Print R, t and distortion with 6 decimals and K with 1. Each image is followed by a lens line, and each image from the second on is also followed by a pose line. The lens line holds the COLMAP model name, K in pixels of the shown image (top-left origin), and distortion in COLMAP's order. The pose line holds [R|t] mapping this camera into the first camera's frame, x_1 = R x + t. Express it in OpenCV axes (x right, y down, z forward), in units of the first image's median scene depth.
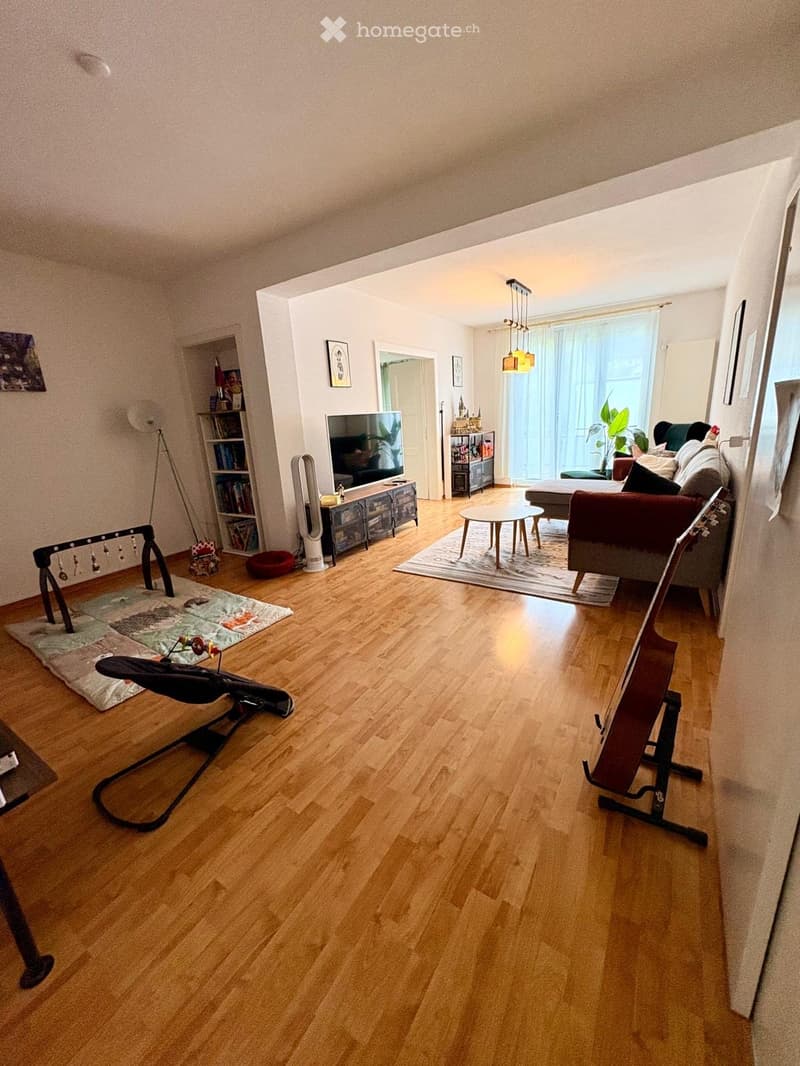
lens RADIAL K [[425.7, 0, 399.8], [0, 425.7, 527.4], [0, 0, 1]] dist [0.001915, -0.000080]
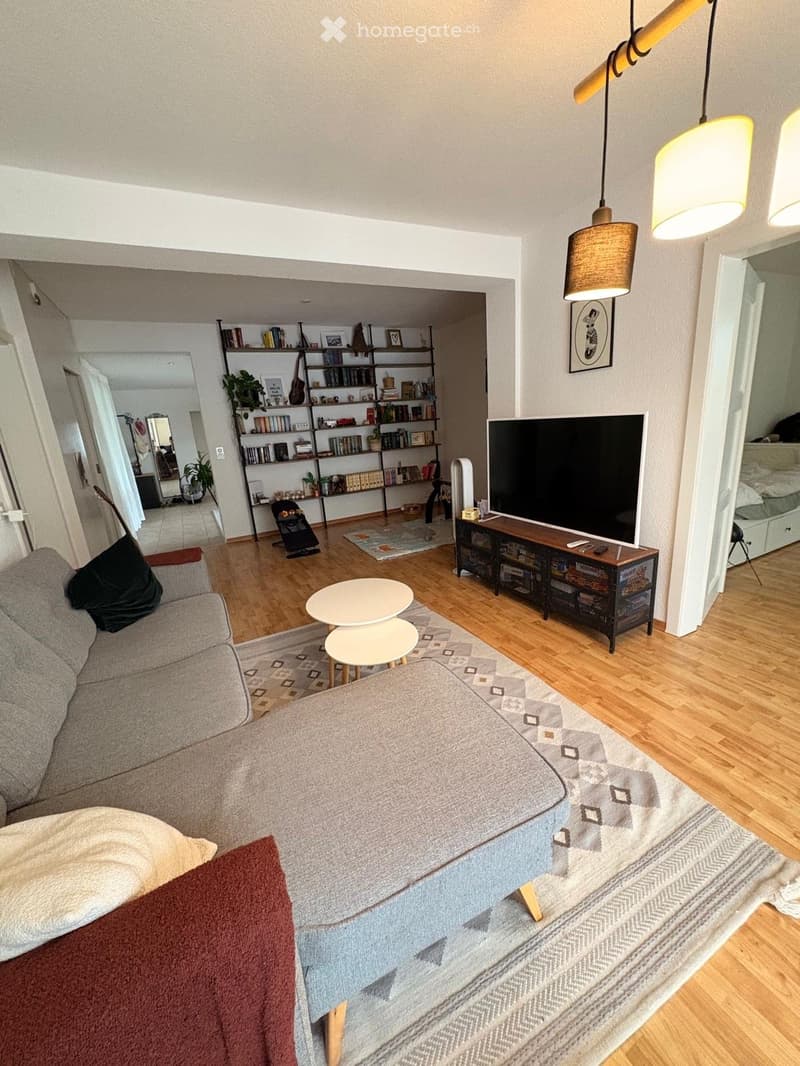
lens RADIAL K [[425.7, 0, 406.9], [0, 425.7, 534.3], [0, 0, 1]] dist [0.001915, -0.000080]
pose [[-0.485123, 0.326303, -0.811284, 0.665355], [-0.117943, 0.894875, 0.430451, -0.403369], [0.866456, 0.304507, -0.395639, 1.249947]]
